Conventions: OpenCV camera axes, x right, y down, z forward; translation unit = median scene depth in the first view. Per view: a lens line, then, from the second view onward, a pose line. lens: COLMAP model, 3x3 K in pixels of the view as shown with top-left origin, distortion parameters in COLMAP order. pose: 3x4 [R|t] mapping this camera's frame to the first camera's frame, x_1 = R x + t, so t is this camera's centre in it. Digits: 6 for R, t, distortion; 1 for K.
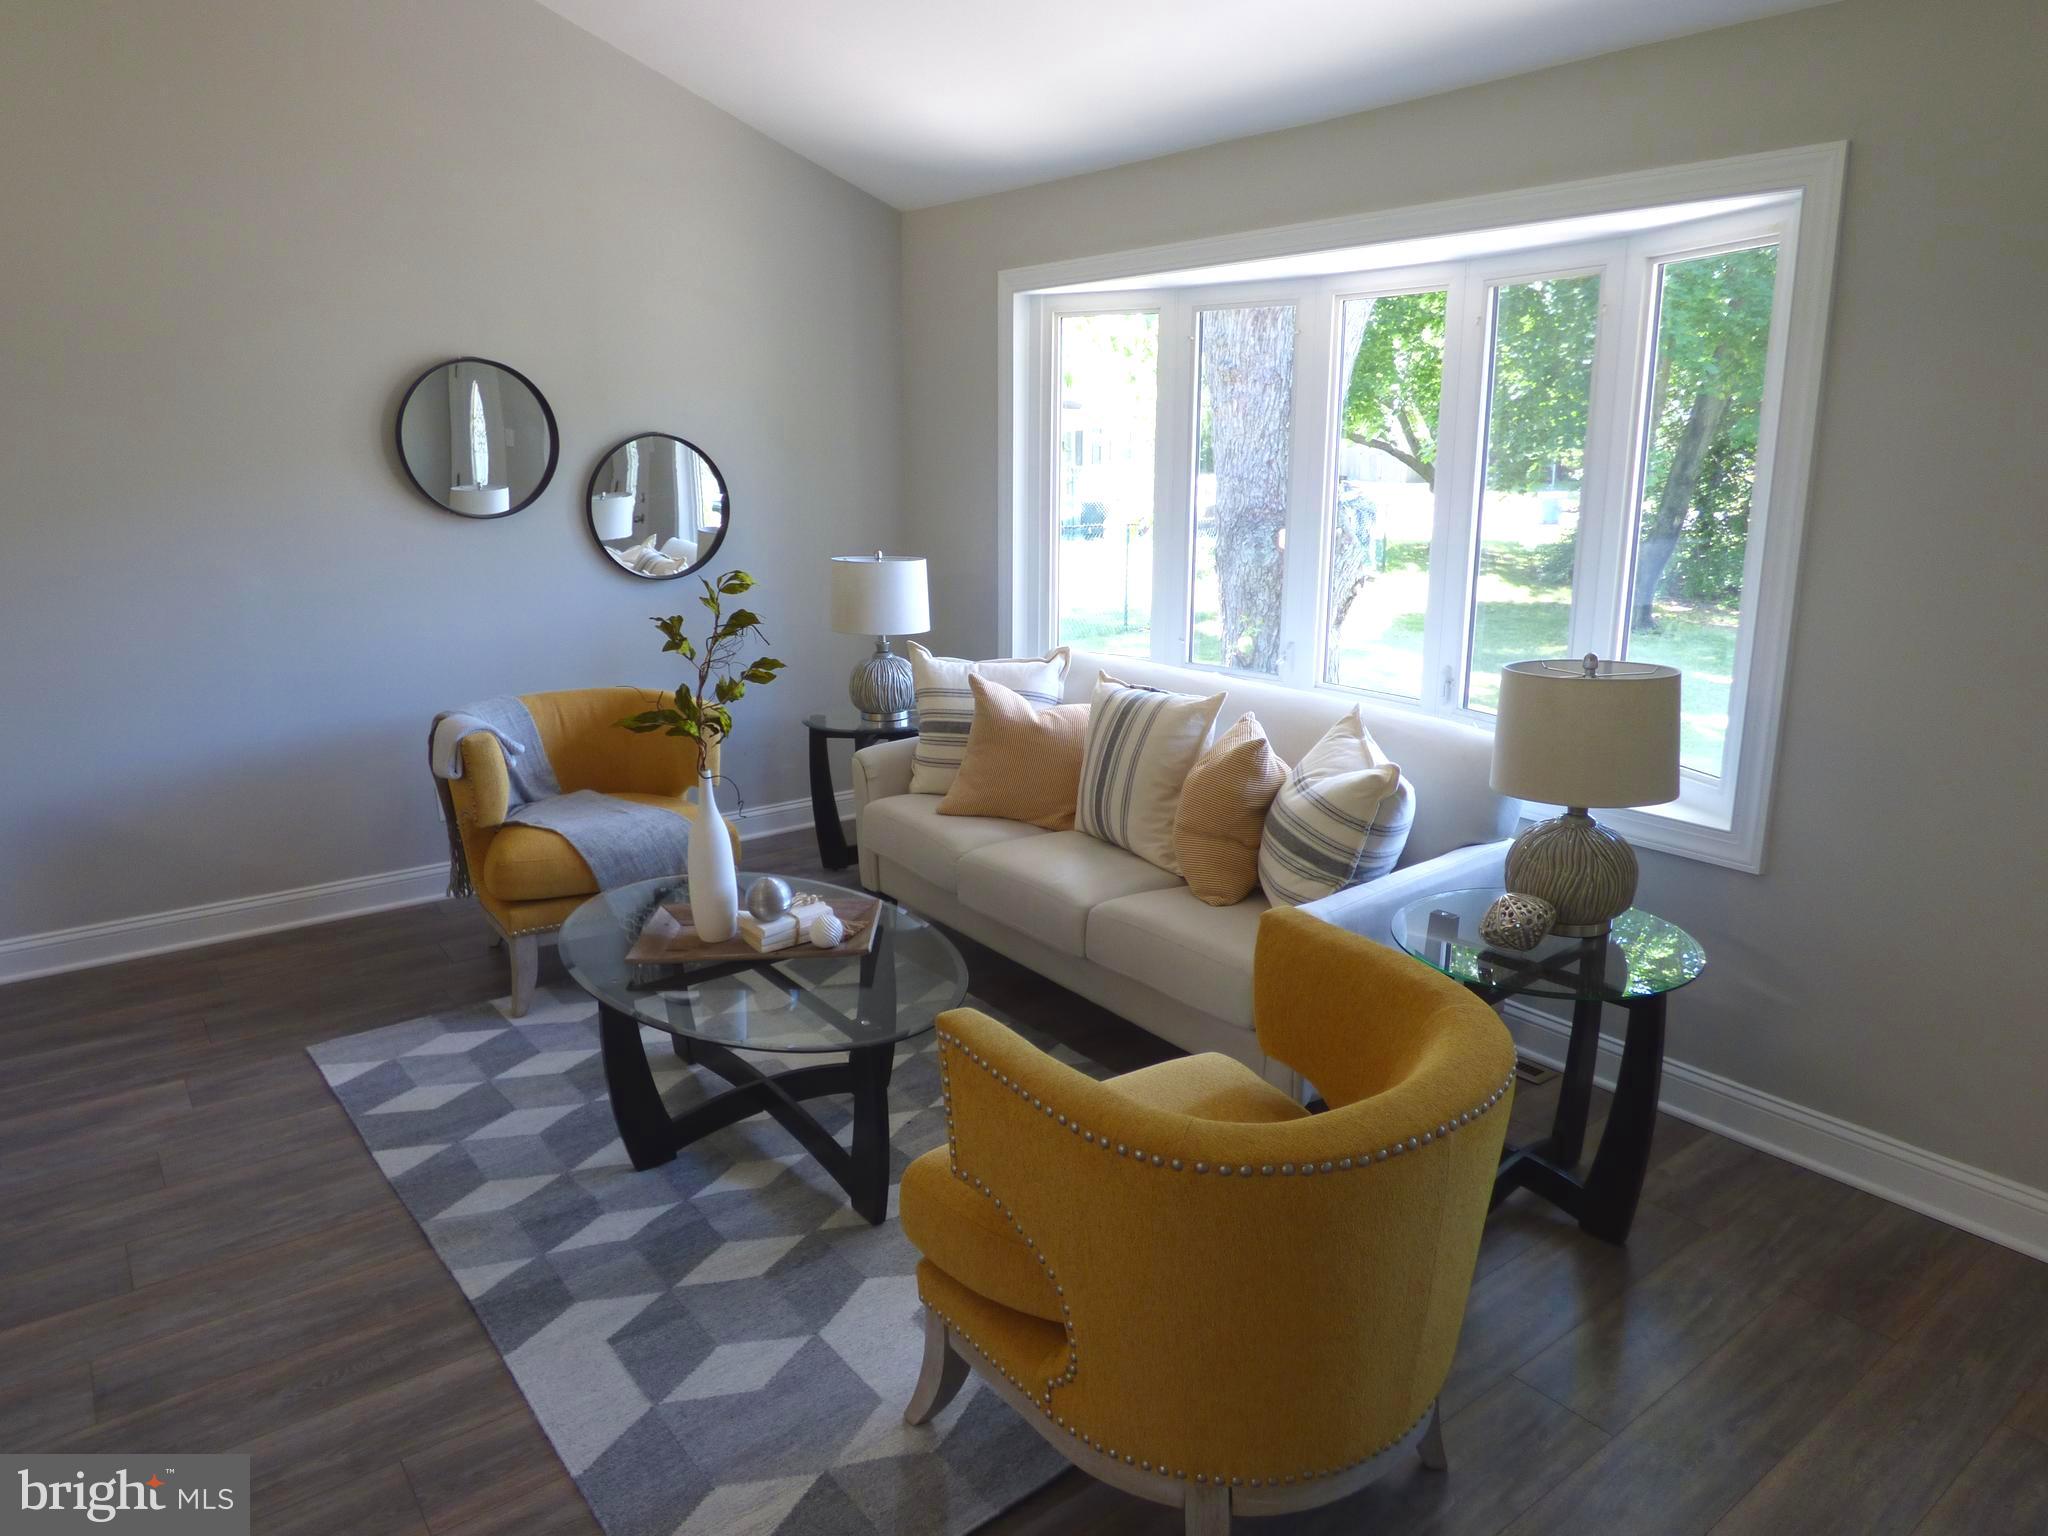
lens RADIAL K [[1361.2, 0, 1026.1], [0, 1361.2, 767.8], [0, 0, 1]] dist [-0.007226, -0.021307]
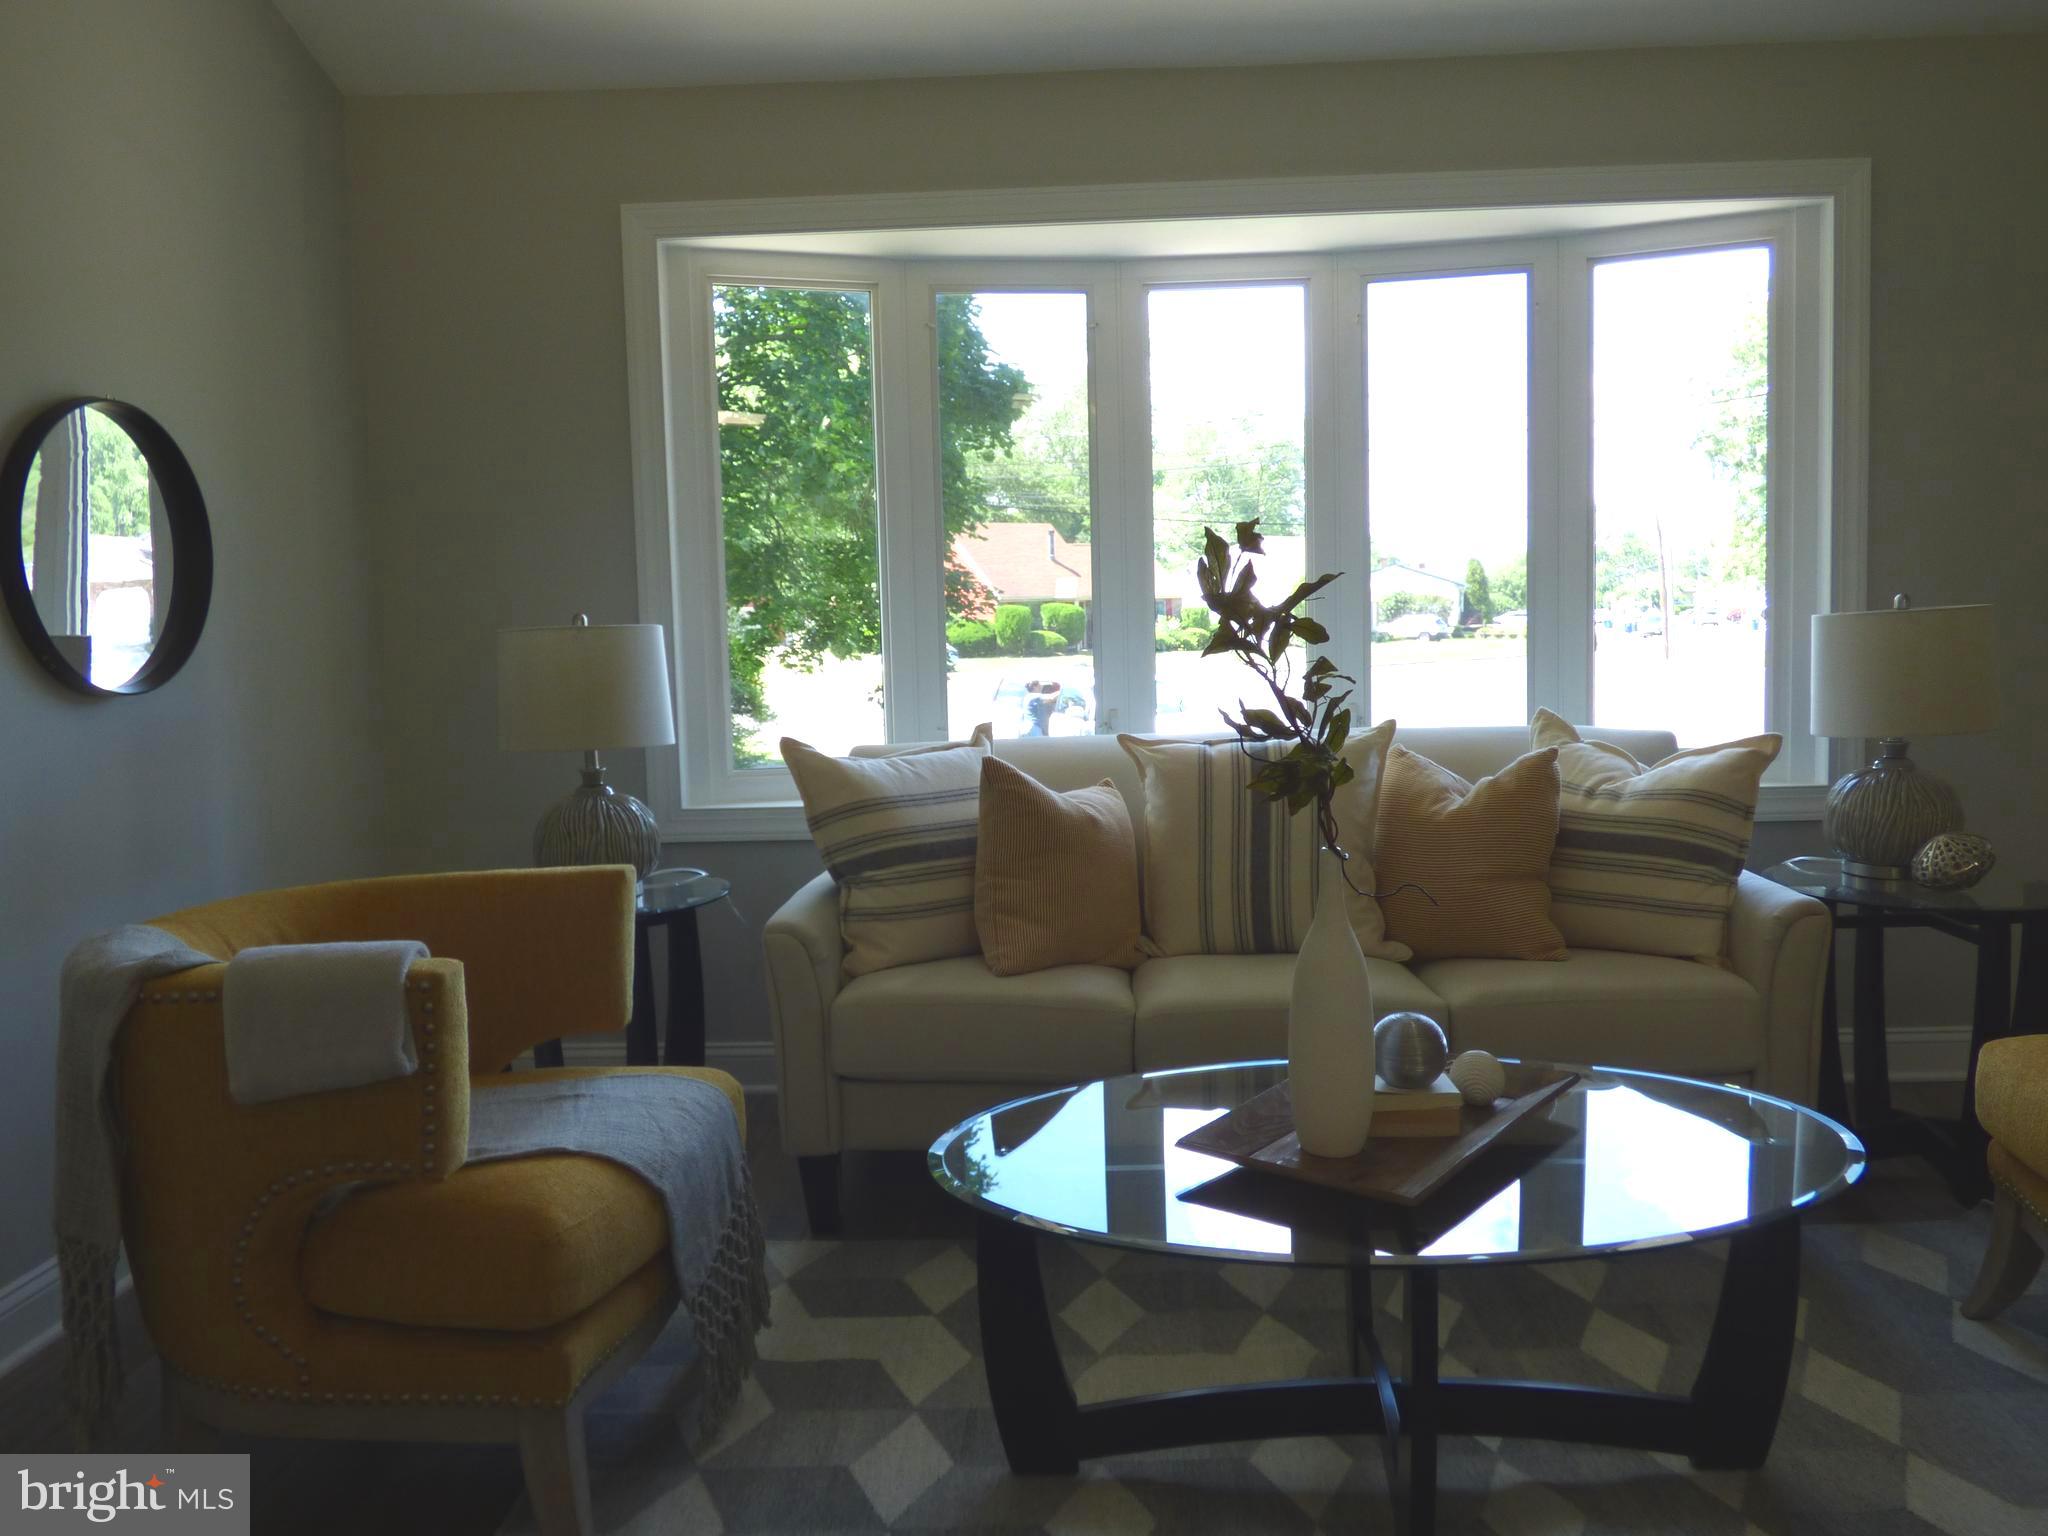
lens RADIAL K [[1645.5, 0, 1053.0], [0, 1645.5, 754.5], [0, 0, 1]] dist [-0.023154, 0.003548]
pose [[0.632418, -0.083638, 0.770099, -0.823495], [0.208122, 0.975946, -0.064920, -0.017034], [-0.746145, 0.201331, 0.634613, 0.623710]]
